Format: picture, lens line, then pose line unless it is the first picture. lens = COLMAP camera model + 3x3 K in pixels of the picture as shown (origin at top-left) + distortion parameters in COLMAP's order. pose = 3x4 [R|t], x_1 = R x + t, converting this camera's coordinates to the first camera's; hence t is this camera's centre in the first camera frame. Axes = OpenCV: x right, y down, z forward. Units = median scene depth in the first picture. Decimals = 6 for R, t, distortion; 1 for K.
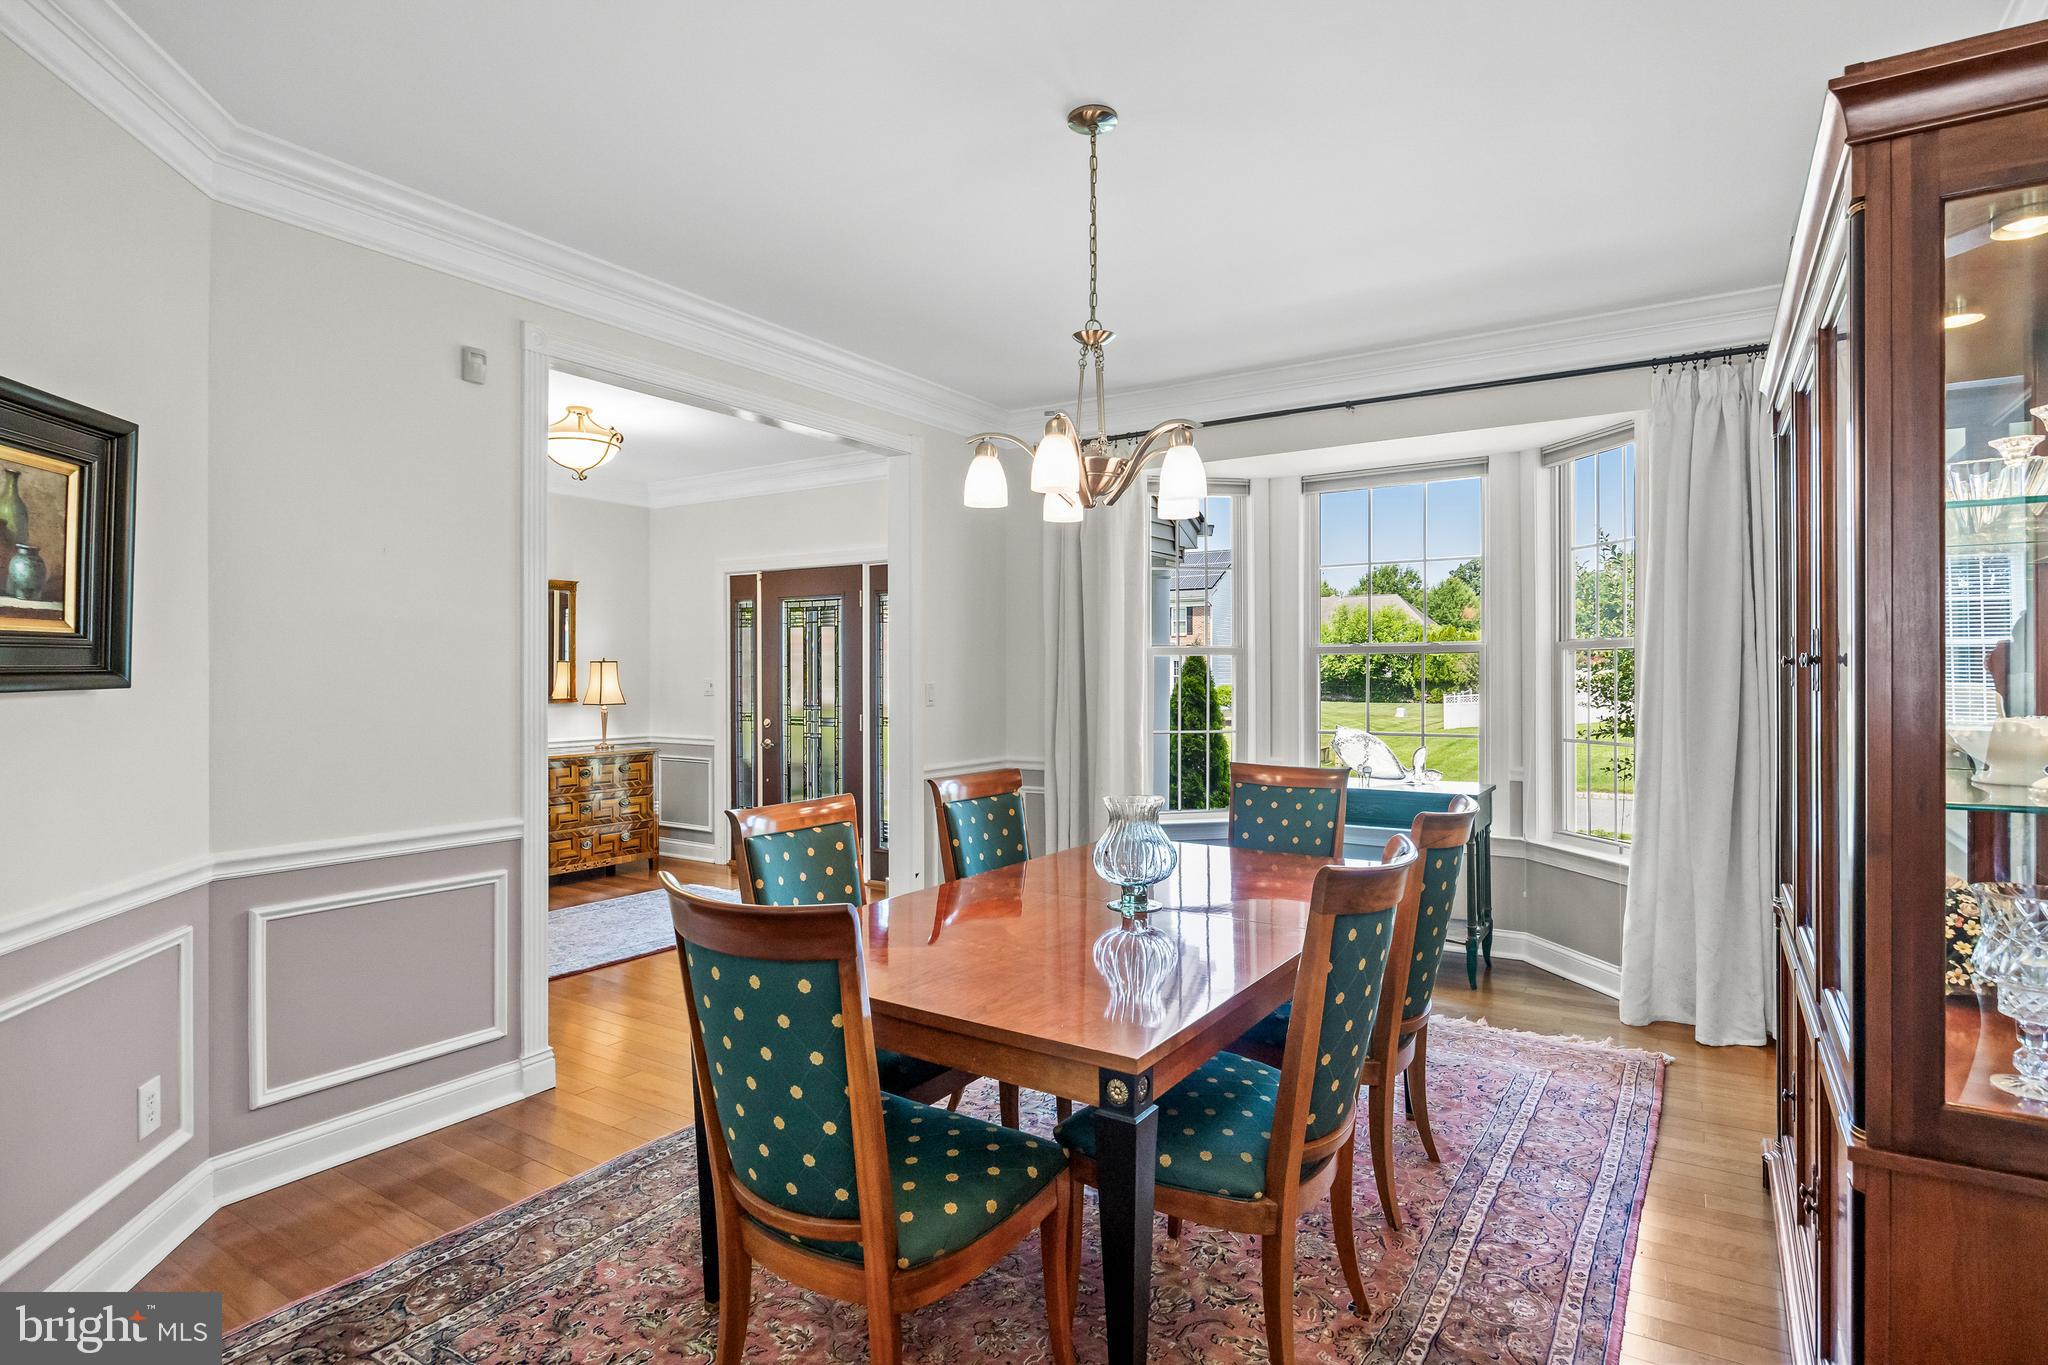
lens RADIAL K [[1046.5, 0, 1022.4], [0, 1046.5, 672.7], [0, 0, 1]] dist [-0.001290, -0.000211]
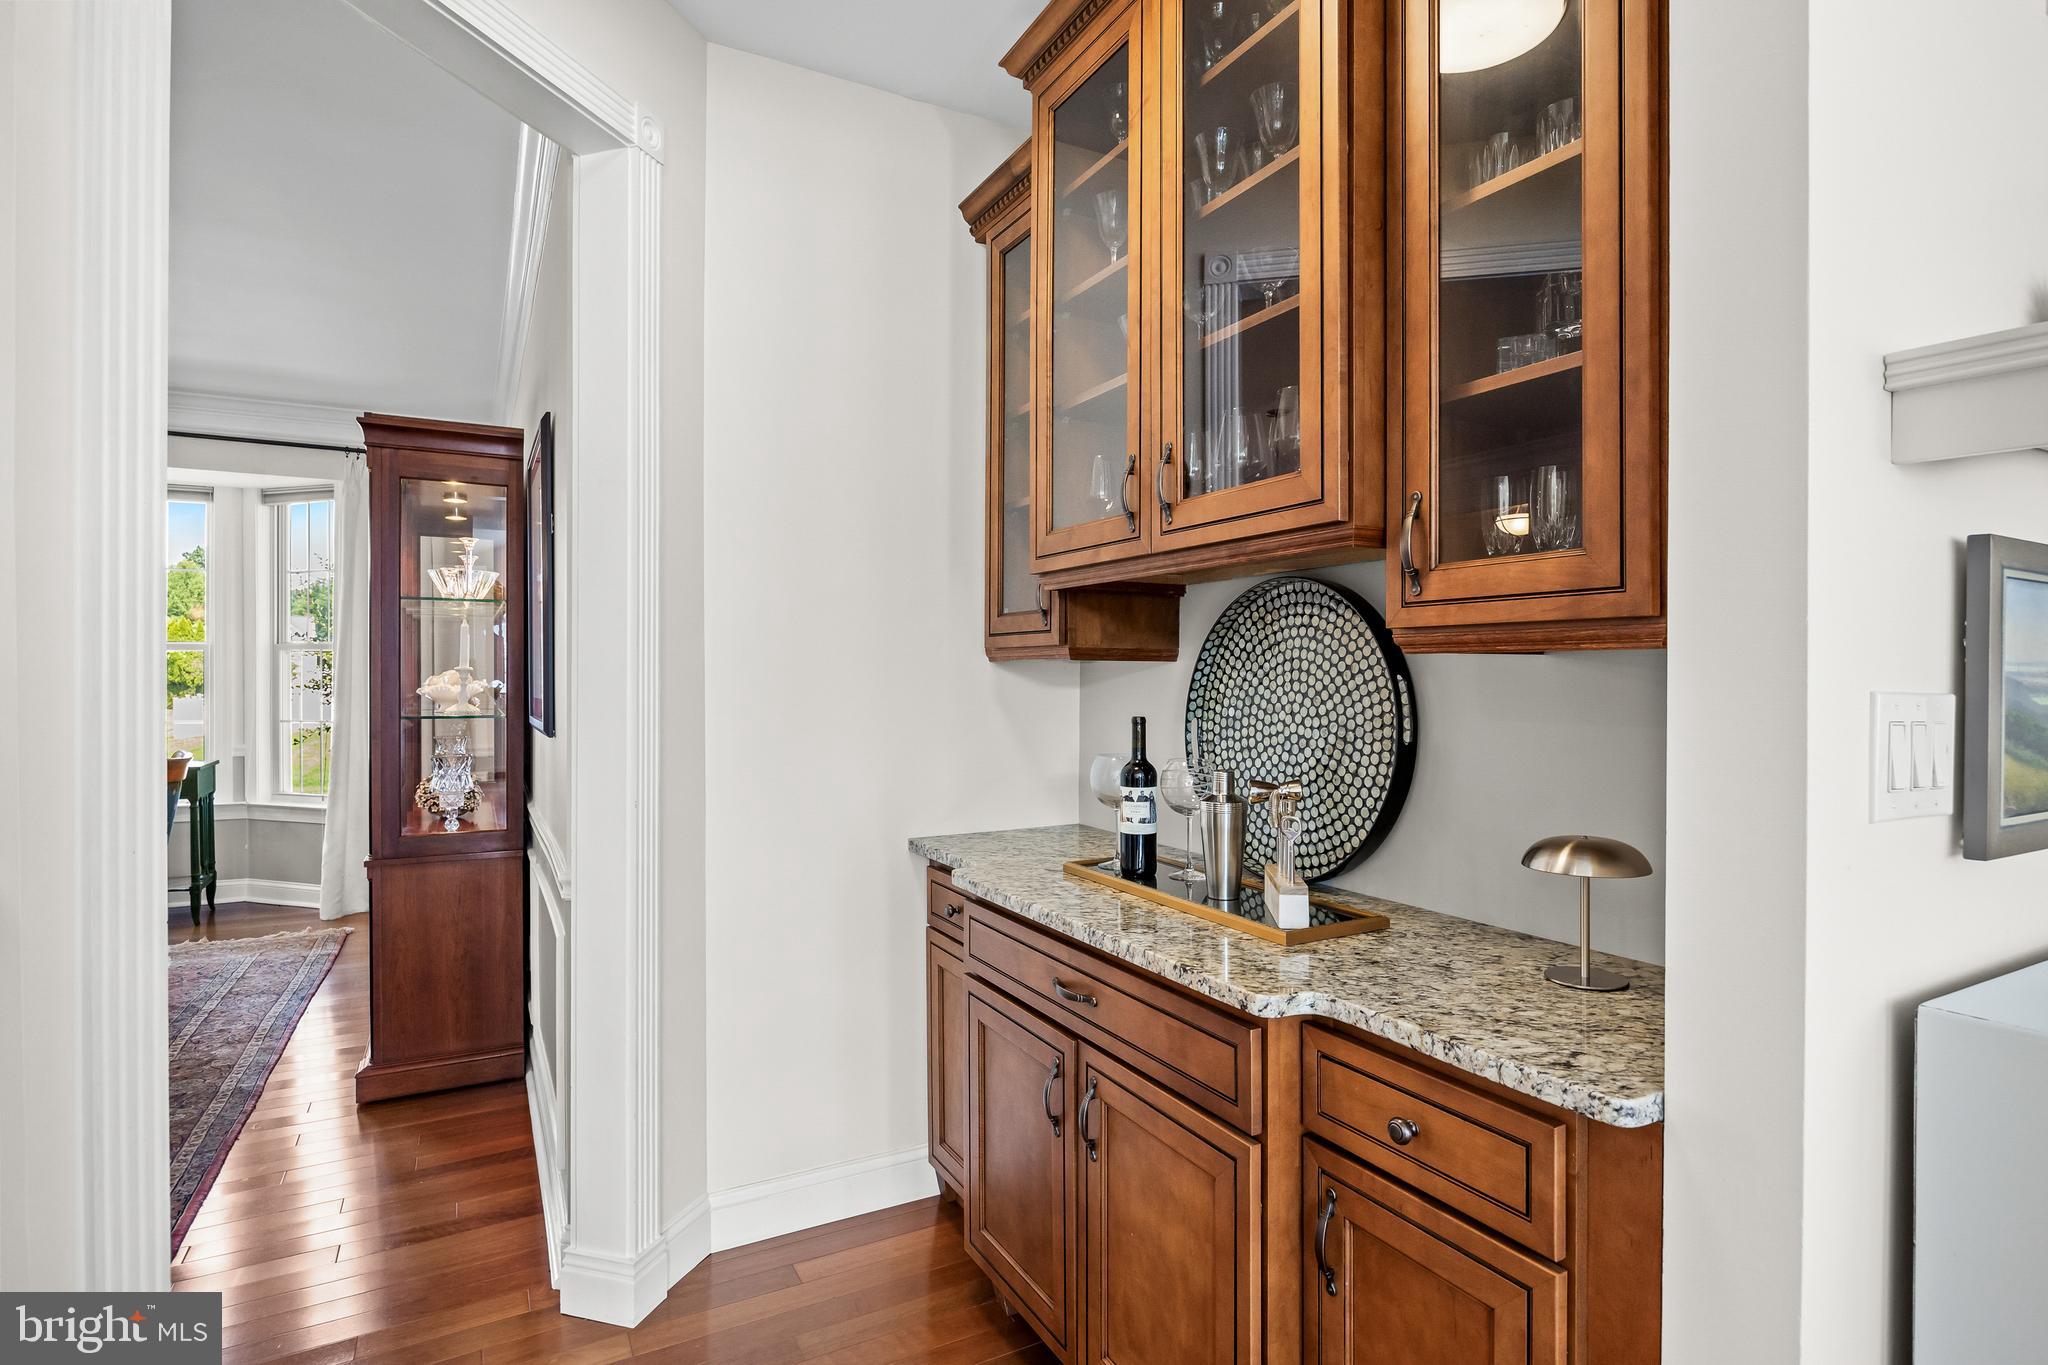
lens RADIAL K [[1046.5, 0, 1022.4], [0, 1046.5, 672.7], [0, 0, 1]] dist [-0.001290, -0.000211]
pose [[0.484745, 0.000498, 0.874655, -0.161603], [0.000606, 0.999999, -0.000906, 0.006467], [-0.874655, 0.000969, 0.484745, -0.414345]]
